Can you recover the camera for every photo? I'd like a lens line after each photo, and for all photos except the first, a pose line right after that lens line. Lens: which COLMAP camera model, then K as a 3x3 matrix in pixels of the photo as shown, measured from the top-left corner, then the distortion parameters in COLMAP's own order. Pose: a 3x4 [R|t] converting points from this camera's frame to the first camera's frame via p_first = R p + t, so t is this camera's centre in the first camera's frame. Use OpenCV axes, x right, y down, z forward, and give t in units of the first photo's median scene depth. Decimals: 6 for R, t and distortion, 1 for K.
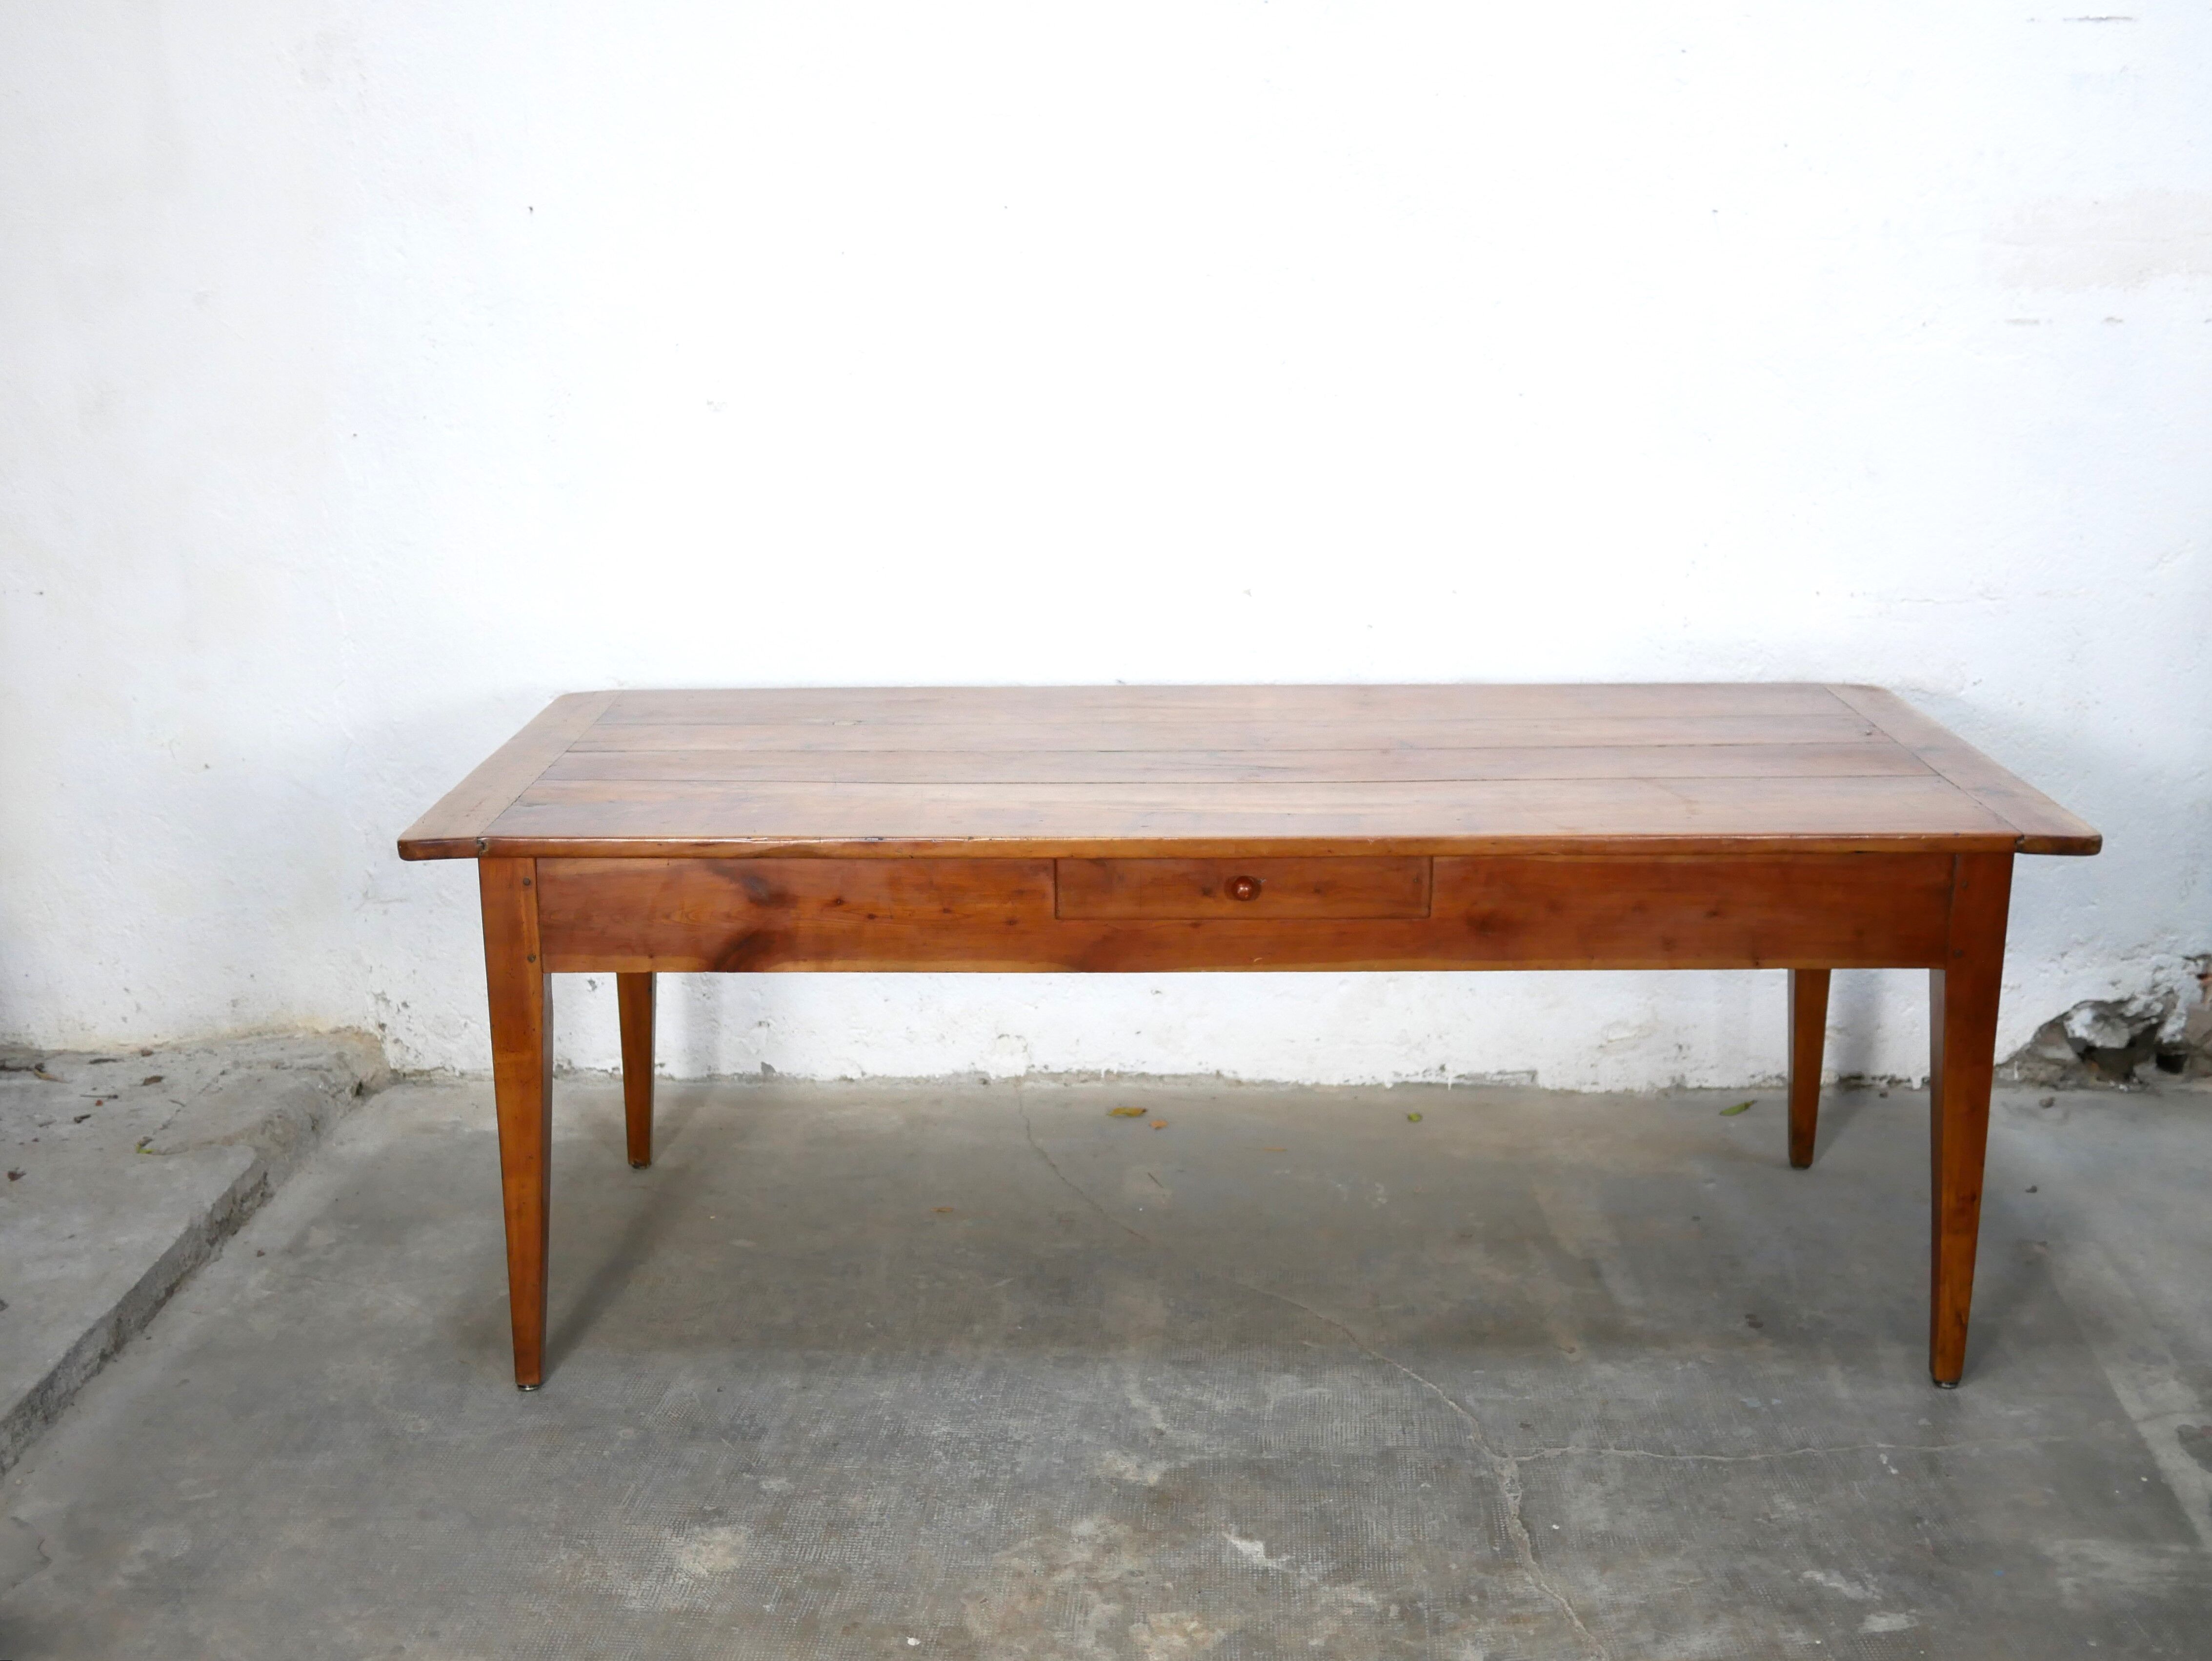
lens RADIAL K [[2518.1, 0, 1106.0], [0, 2518.1, 830.5], [0, 0, 1]] dist [-0.012981, 0.002075]
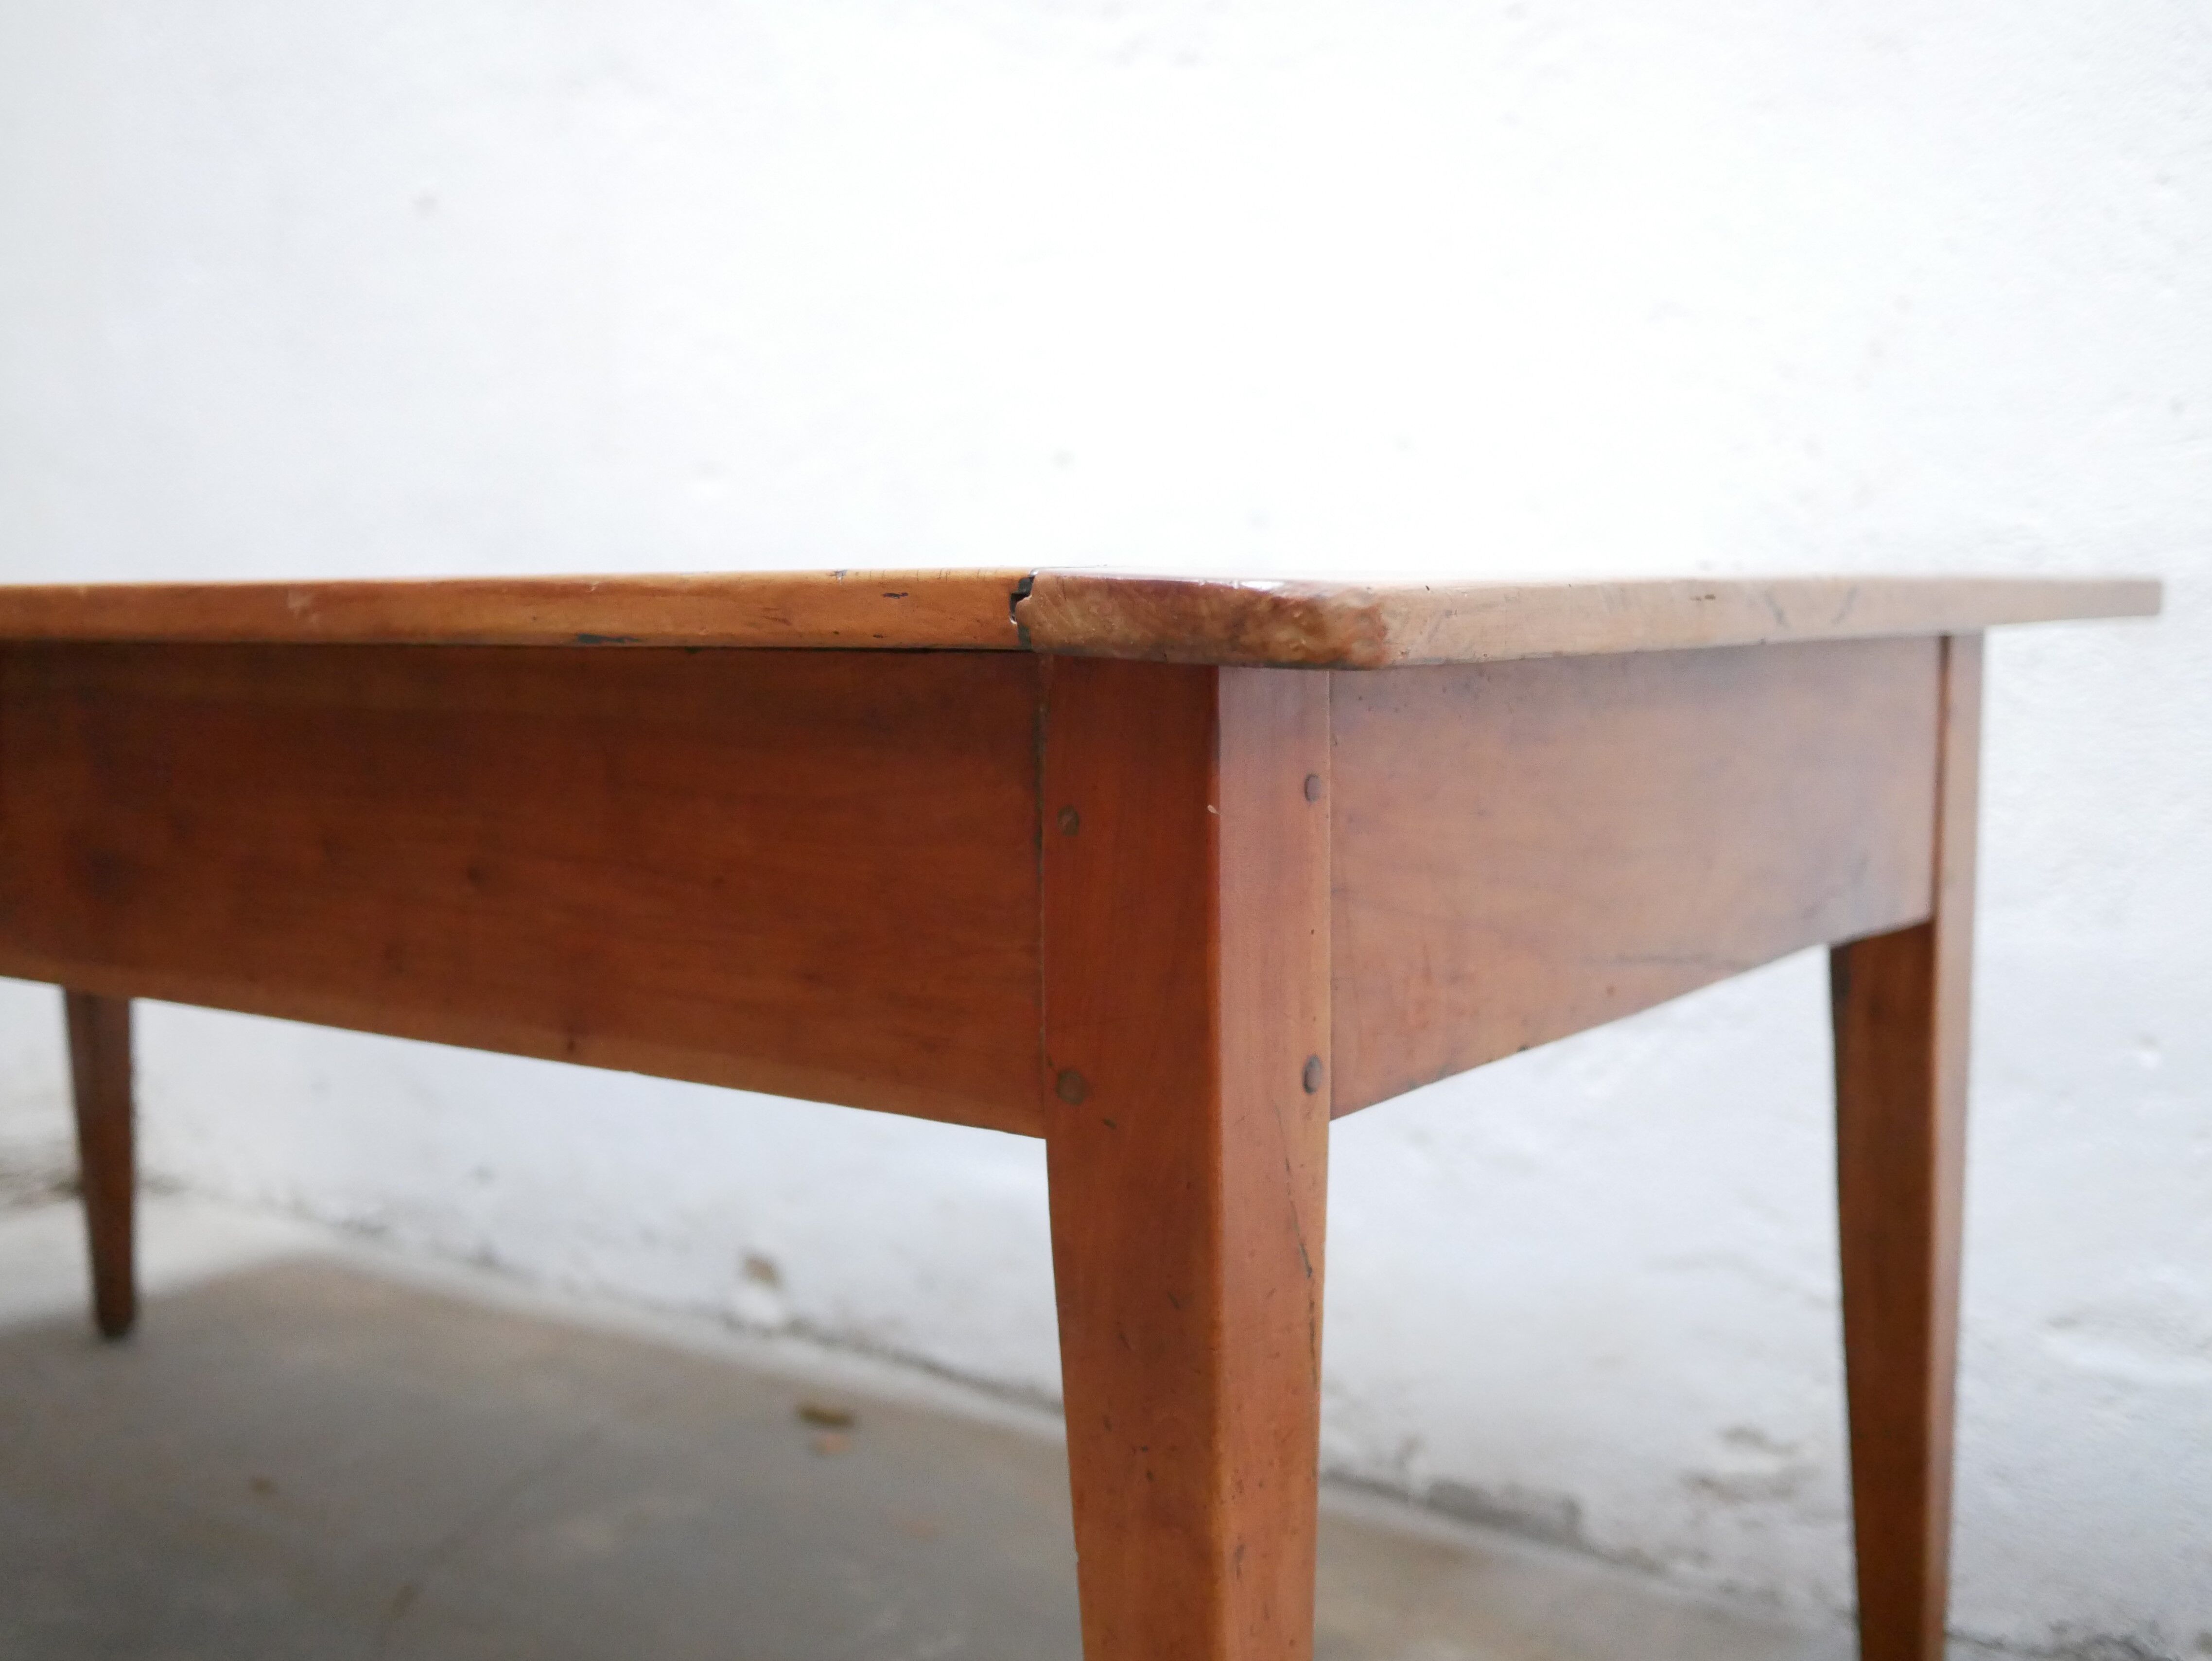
lens RADIAL K [[2527.4, 0, 1111.5], [0, 2527.4, 824.6], [0, 0, 1]] dist [-0.005068, -0.011866]
pose [[0.813284, 0.053949, -0.579360, 0.450004], [-0.142737, 0.983767, -0.108762, 0.045642], [0.564088, 0.171151, 0.807783, 0.701755]]
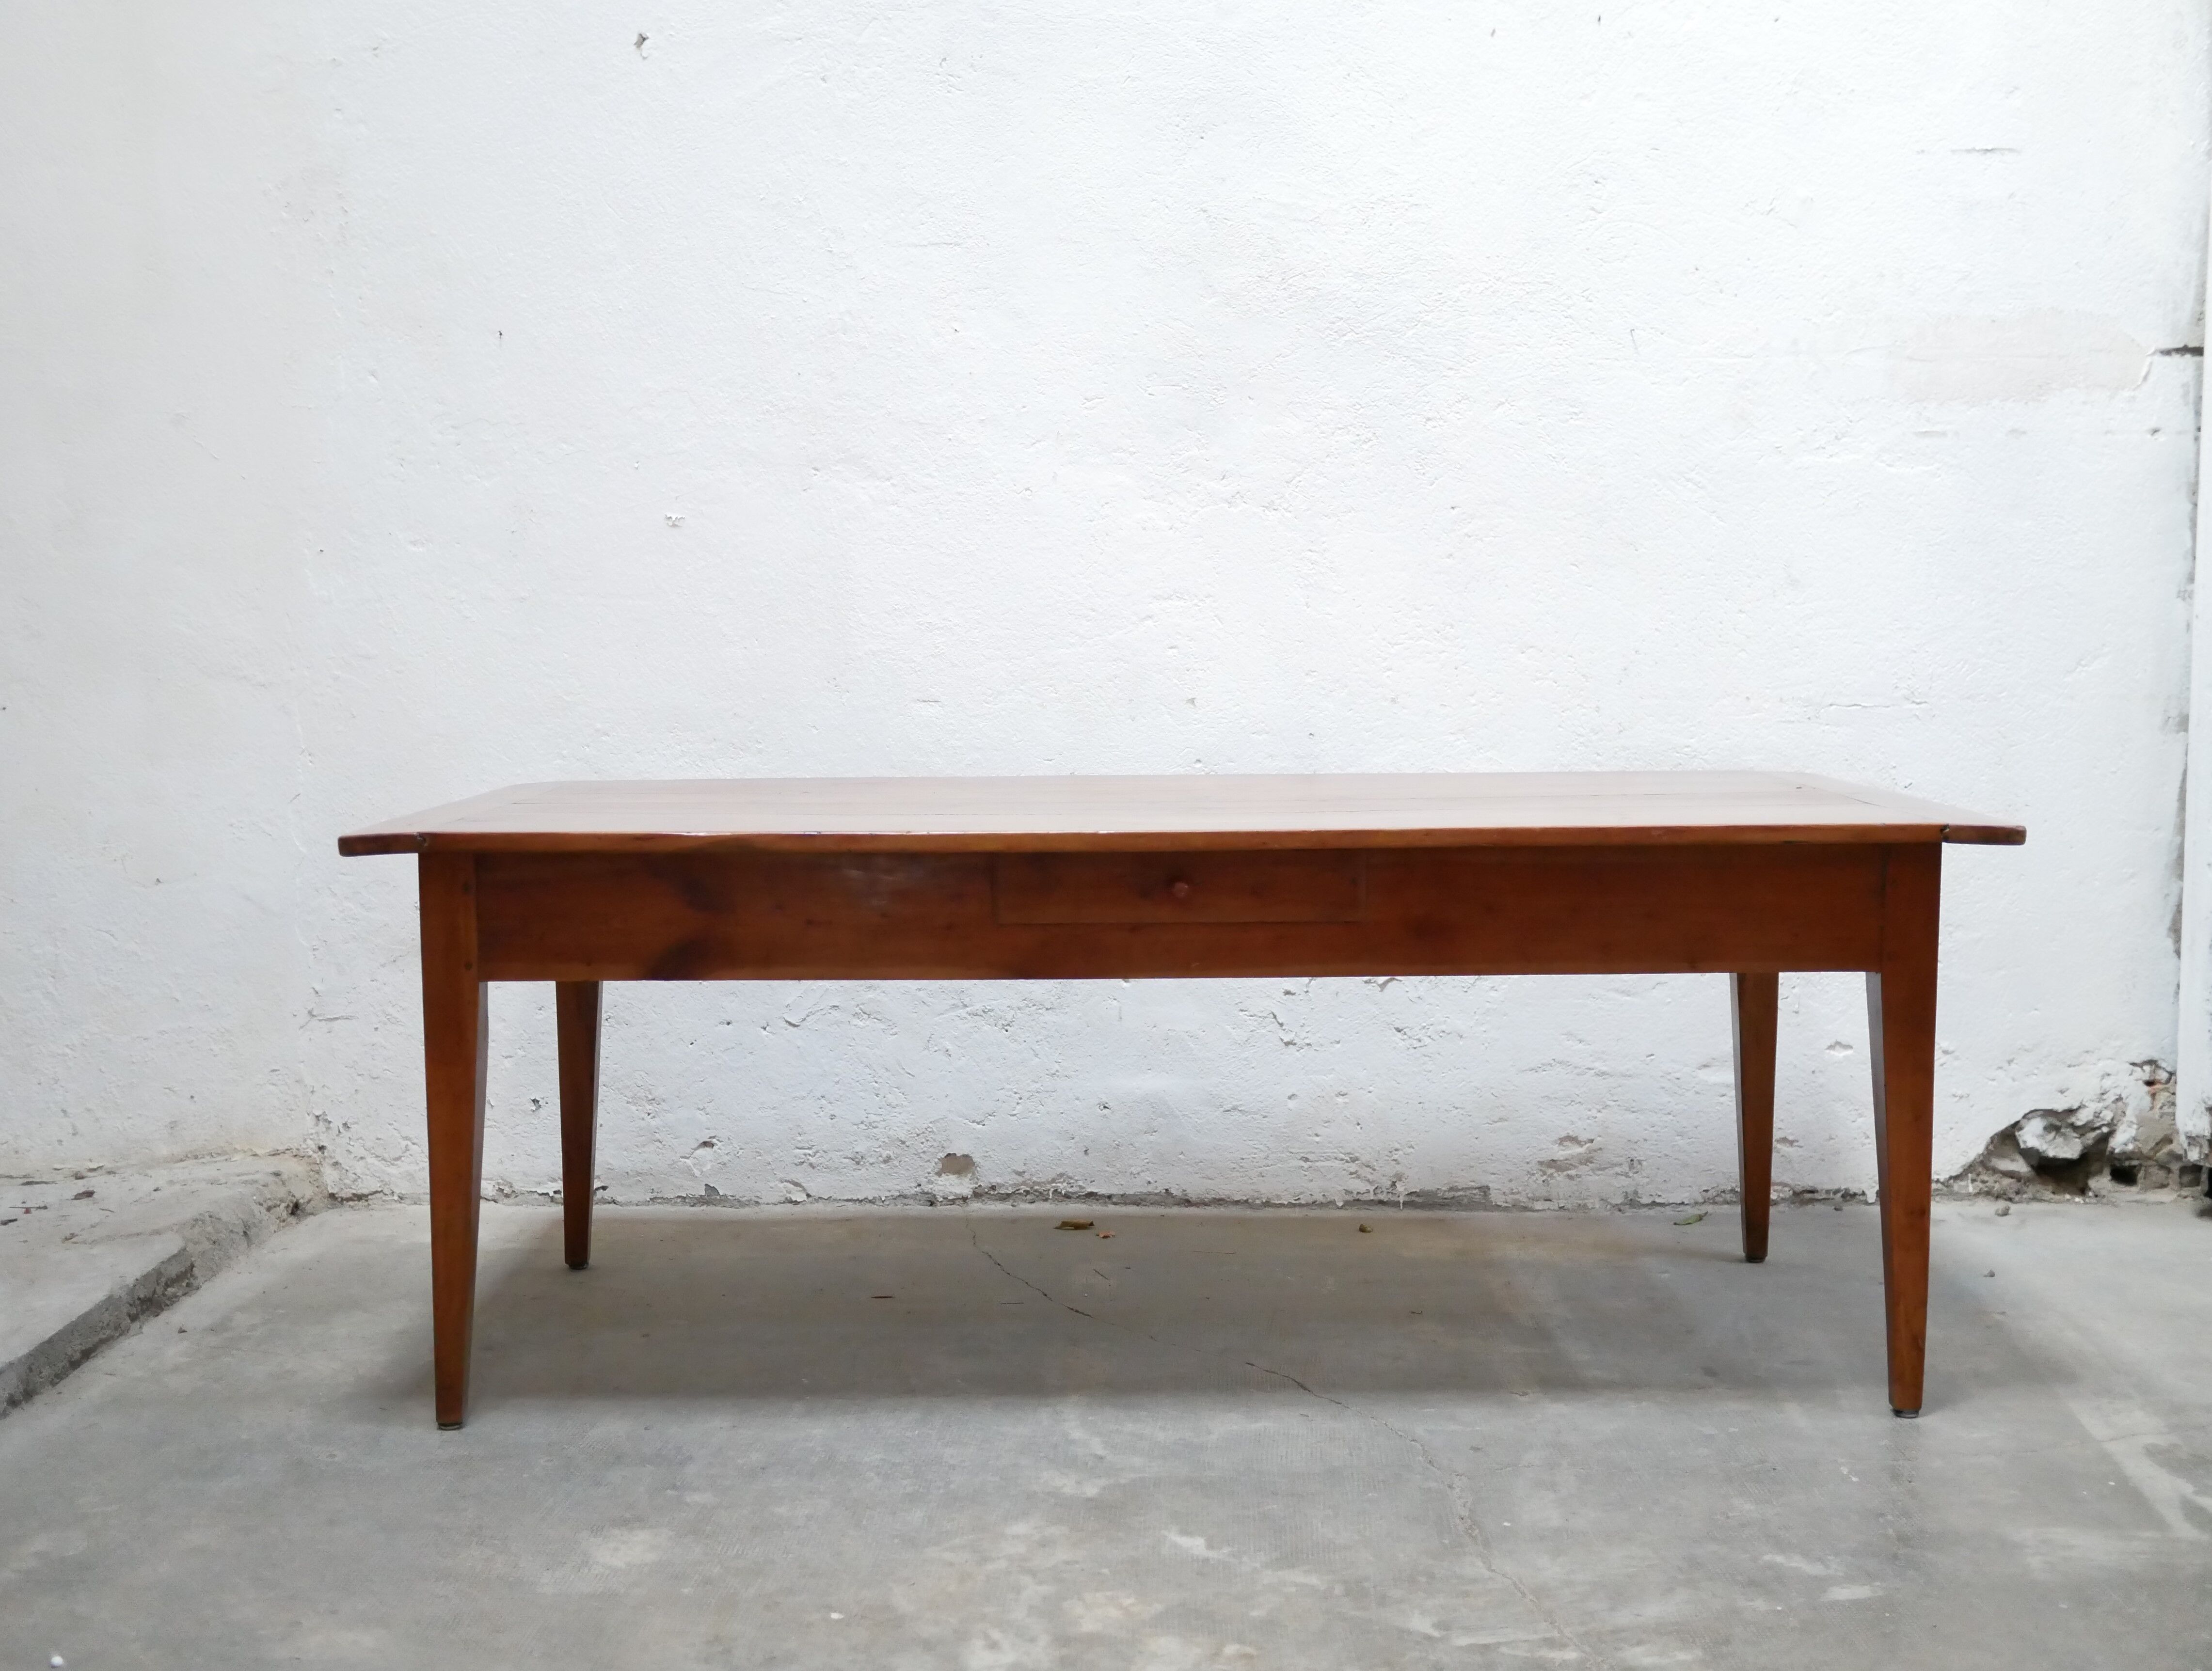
lens RADIAL K [[2500.6, 0, 1110.3], [0, 2500.6, 824.3], [0, 0, 1]] dist [-0.018886, 0.017121]
pose [[0.999924, -0.001647, 0.012238, 0.012963], [0.003624, 0.986566, -0.163323, 0.143388], [-0.011804, 0.163355, 0.986497, 0.010416]]
